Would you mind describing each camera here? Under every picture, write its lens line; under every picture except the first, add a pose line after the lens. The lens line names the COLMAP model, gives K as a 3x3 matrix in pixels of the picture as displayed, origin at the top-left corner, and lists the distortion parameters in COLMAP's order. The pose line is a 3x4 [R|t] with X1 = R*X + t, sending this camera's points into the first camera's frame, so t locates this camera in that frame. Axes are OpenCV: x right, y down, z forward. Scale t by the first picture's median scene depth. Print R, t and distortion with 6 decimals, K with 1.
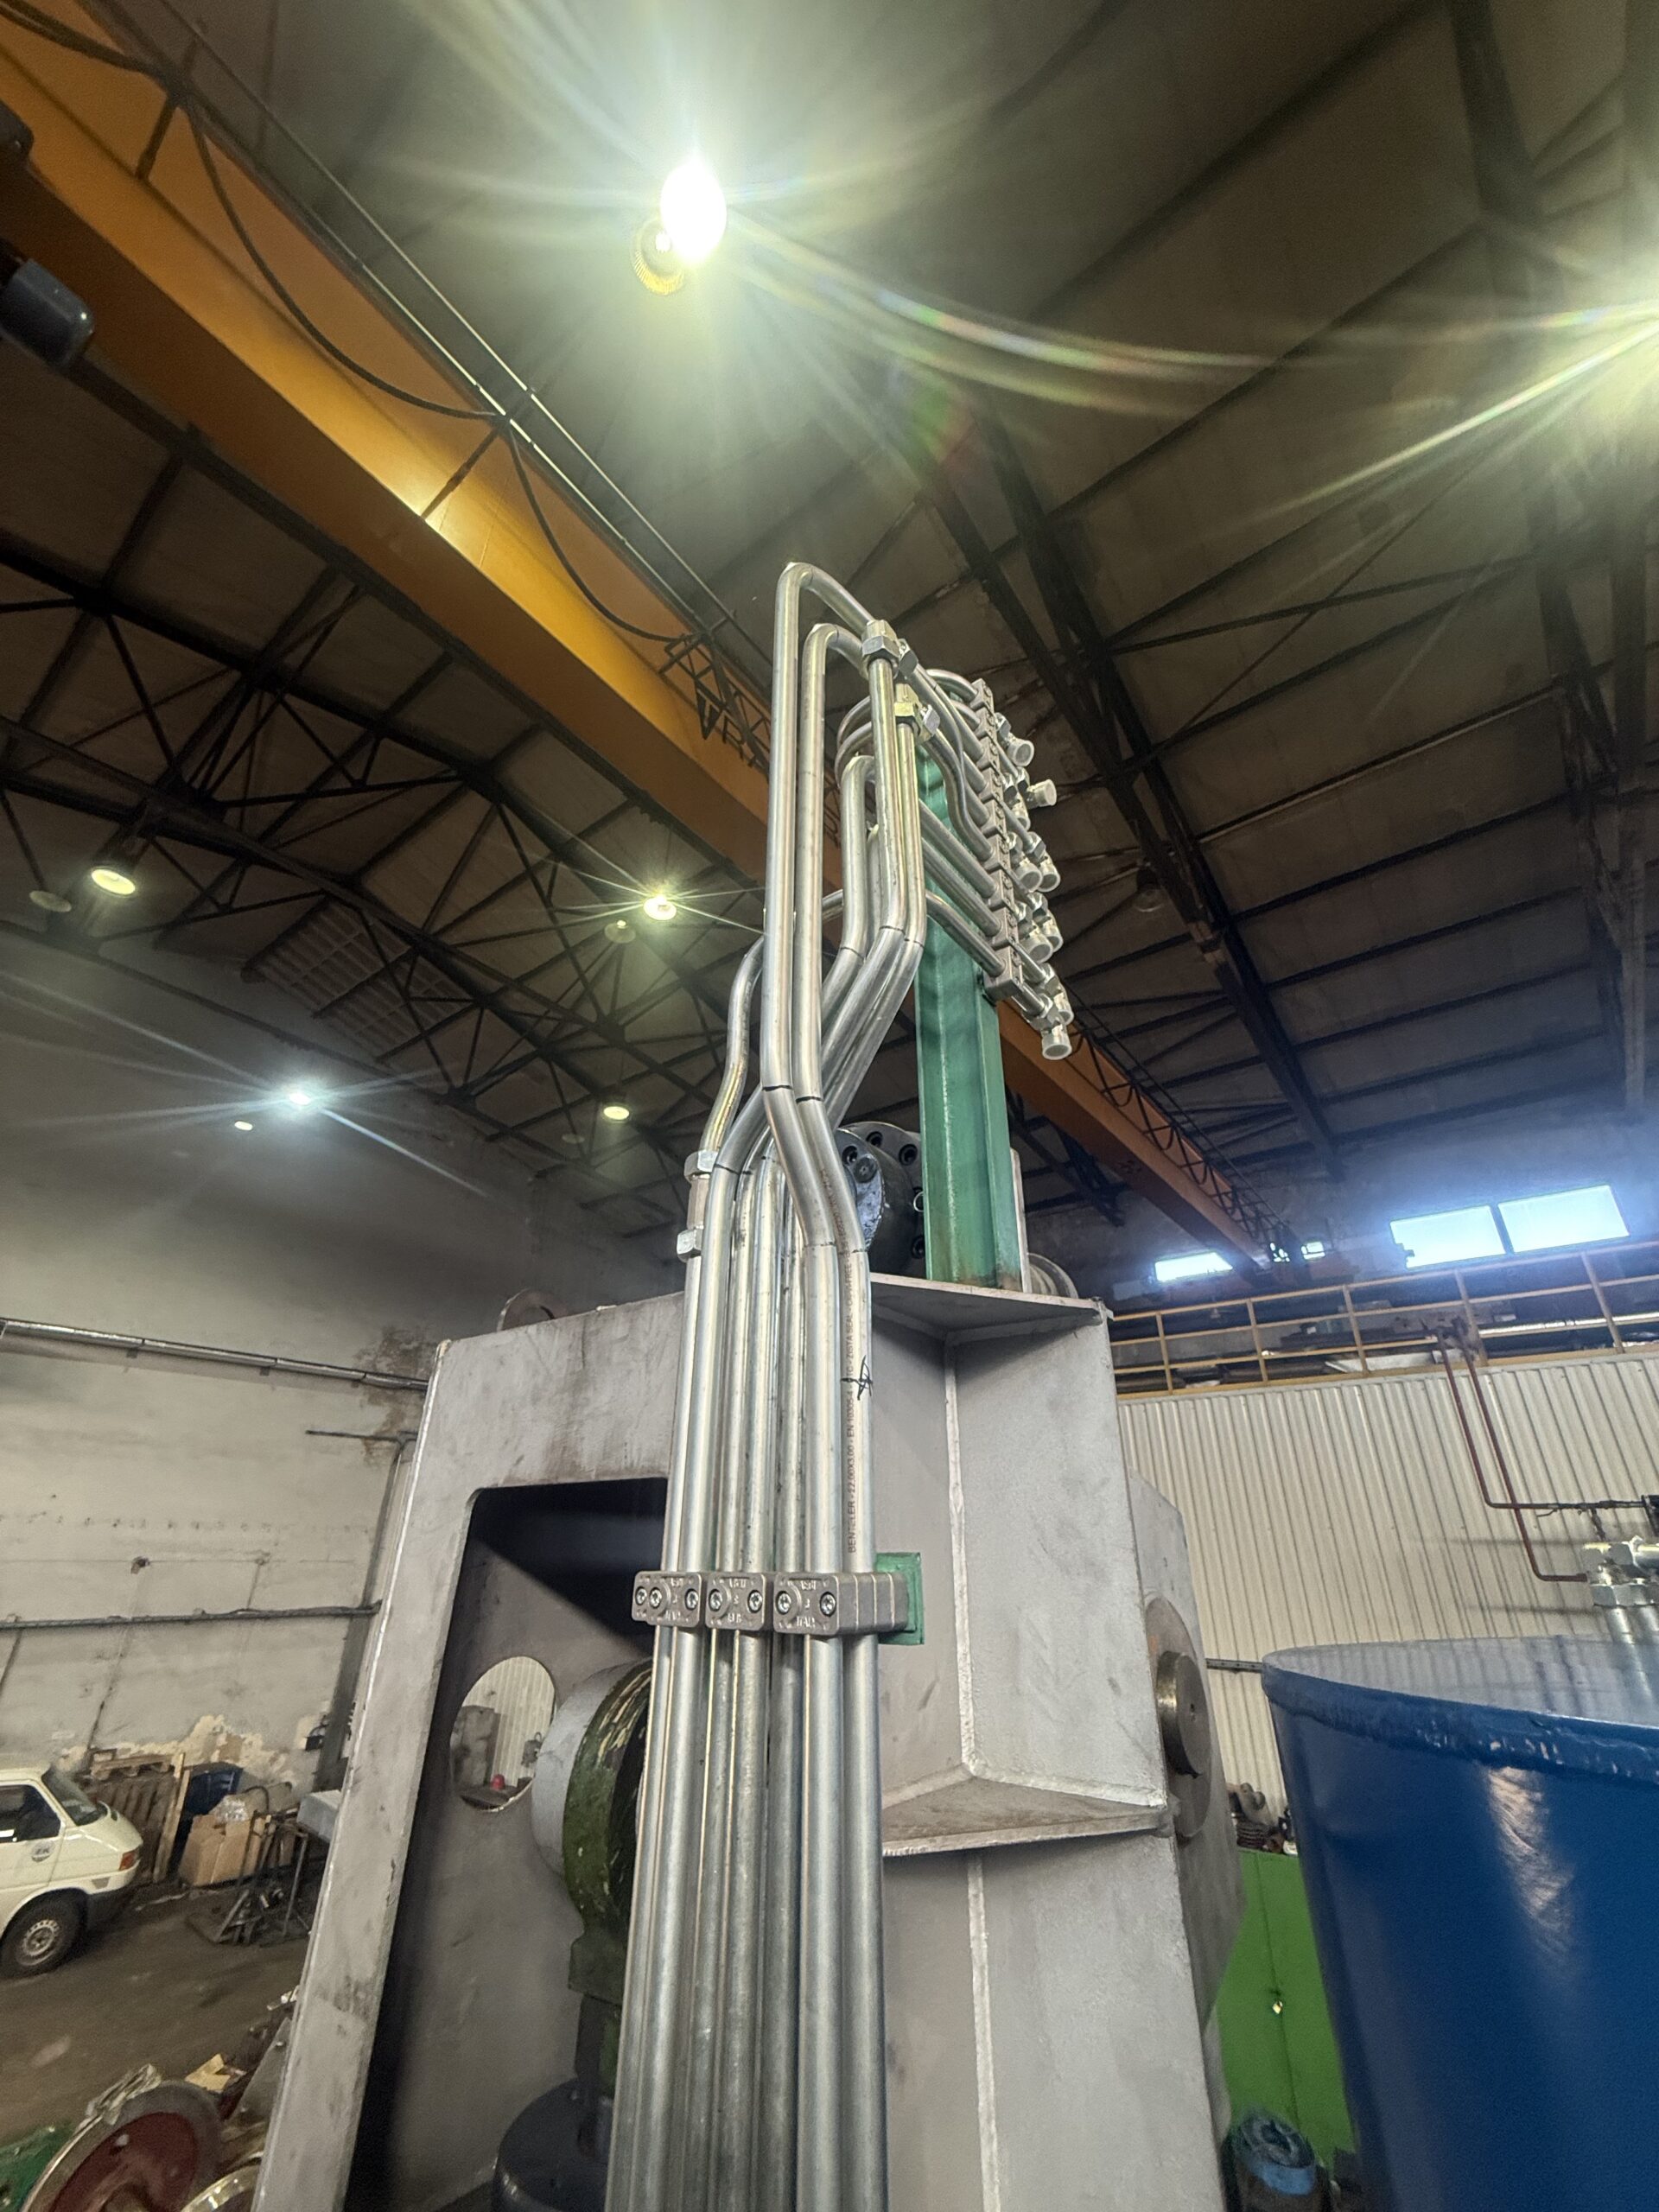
lens RADIAL K [[891.3, 0, 822.9], [0, 891.3, 1101.6], [0, 0, 1]] dist [0.006015, 0.000069]
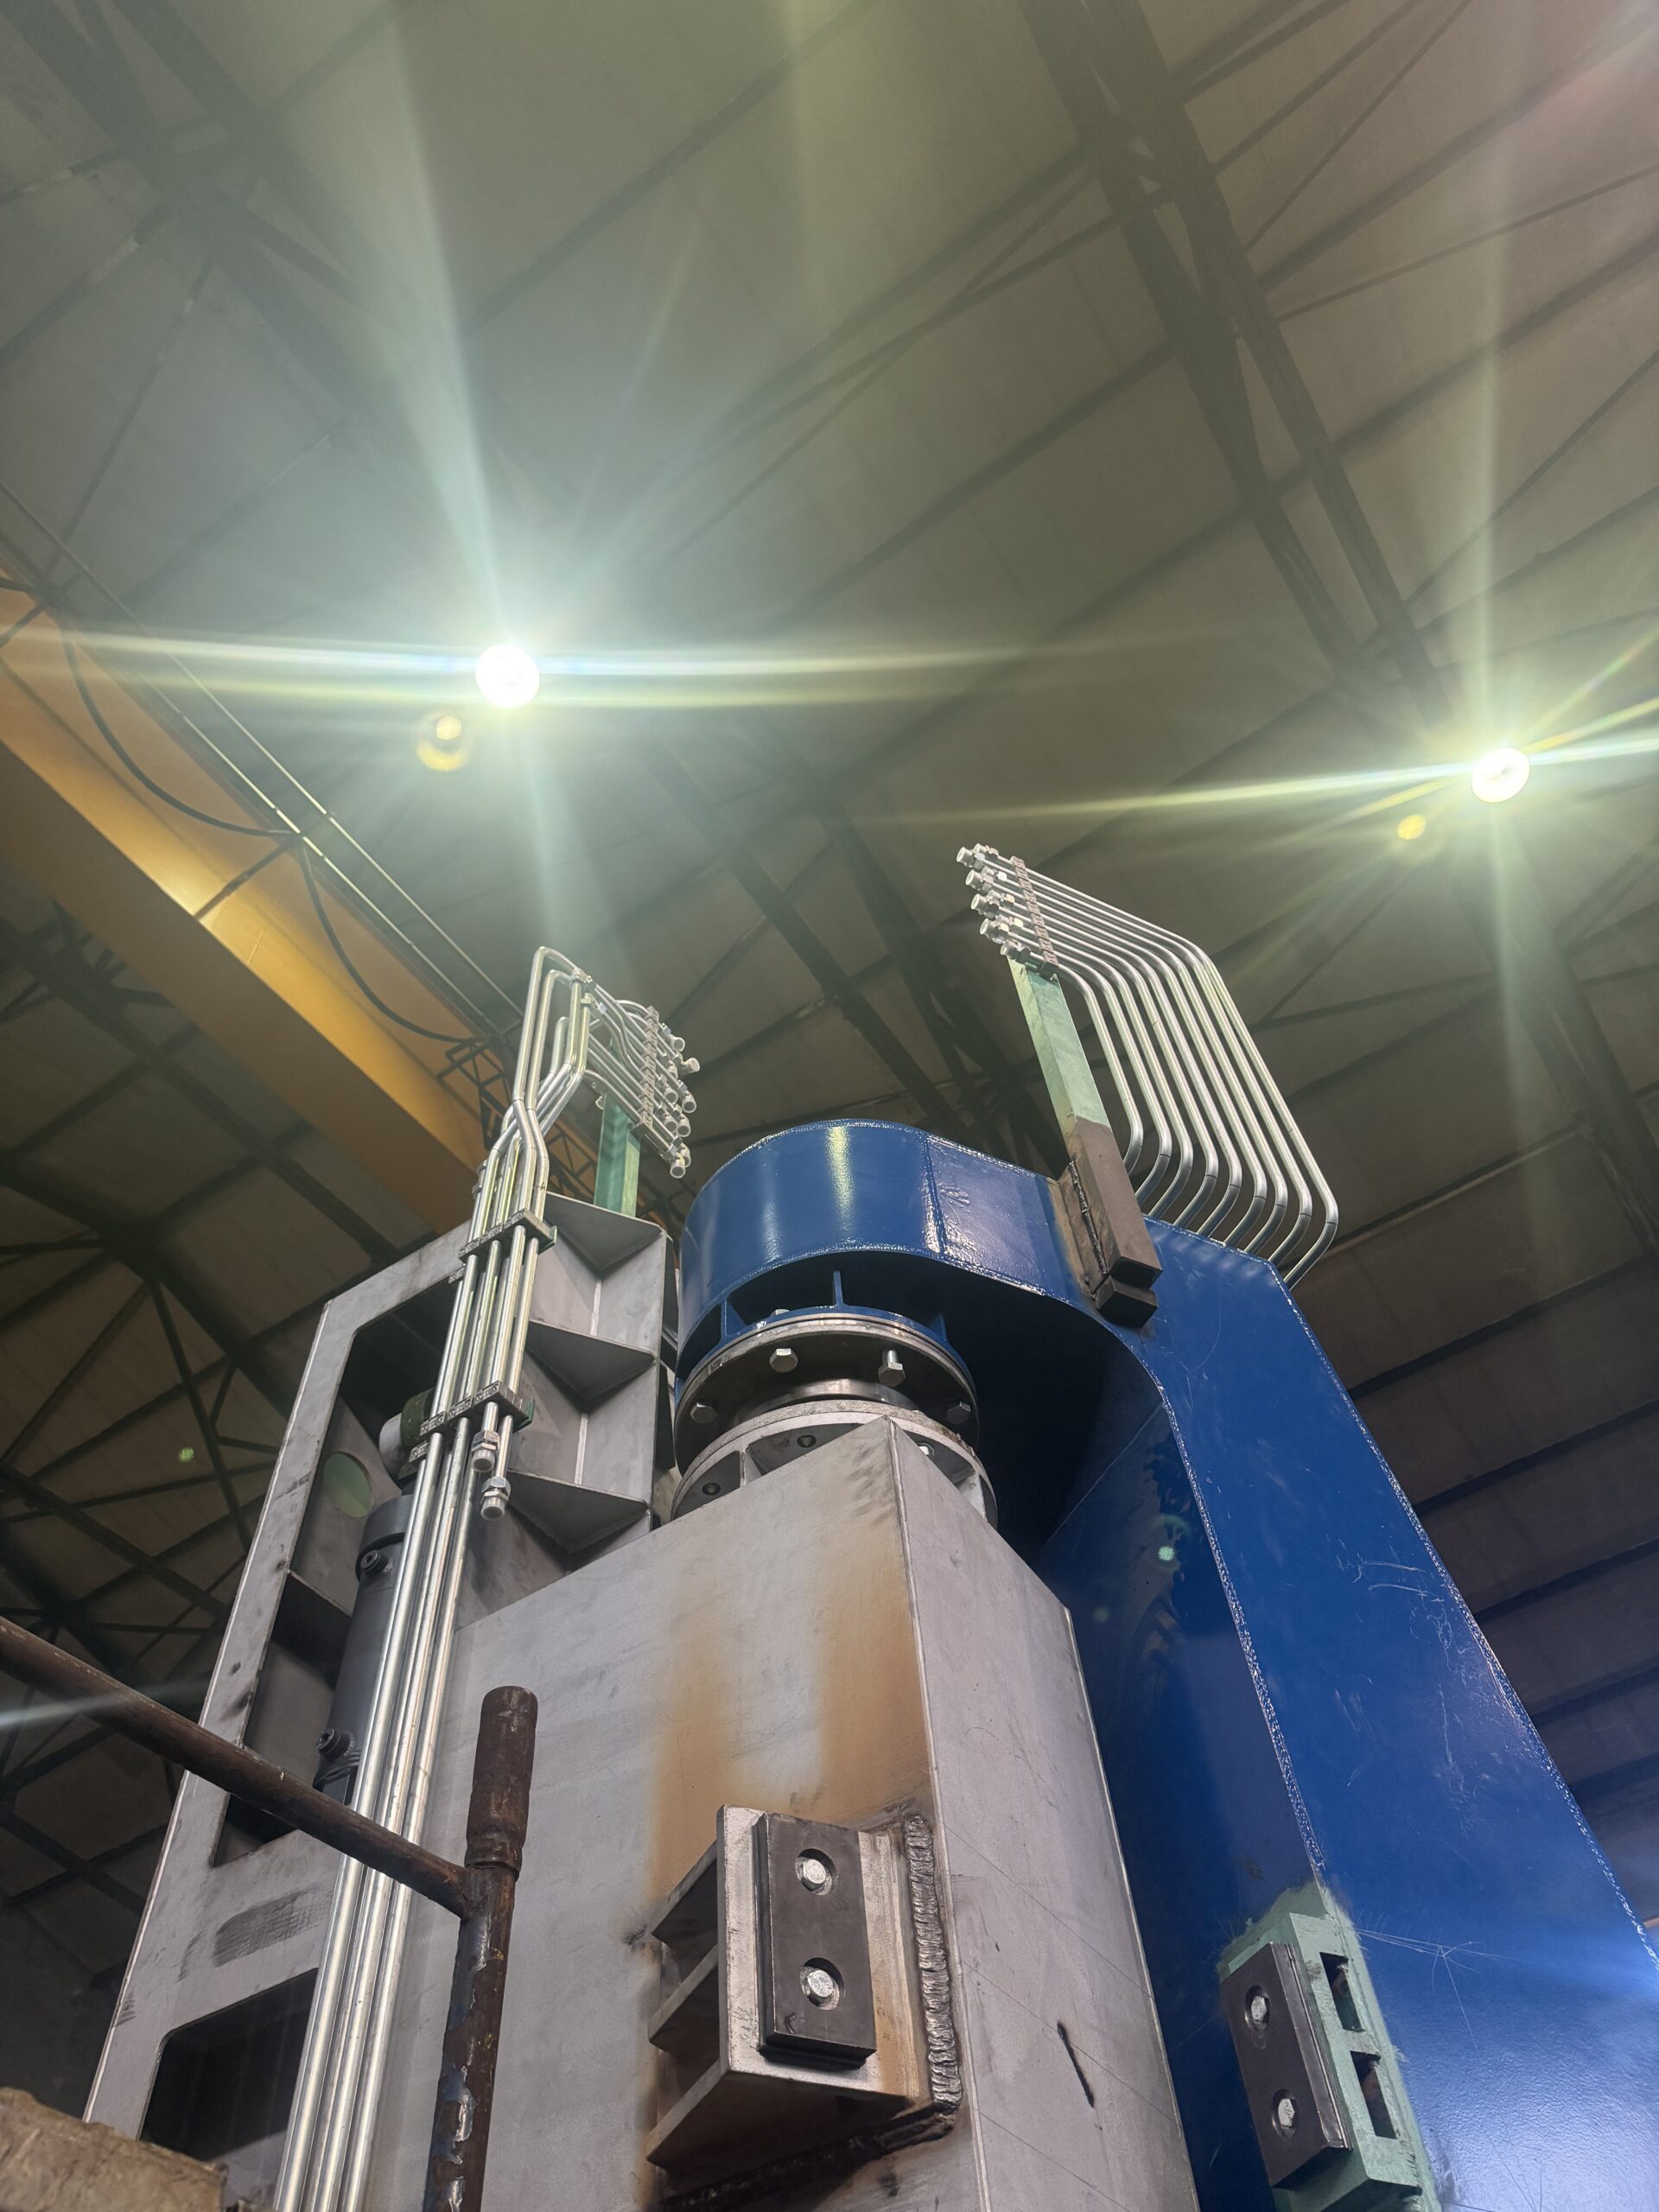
lens RADIAL K [[1549.9, 0, 828.5], [0, 1549.9, 1133.2], [0, 0, 1]] dist [0.158671, -0.169058]
pose [[0.995412, 0.006316, 0.095477, 0.226205], [0.035749, 0.901020, -0.432303, 1.106151], [-0.088757, 0.433733, 0.896659, -1.705663]]
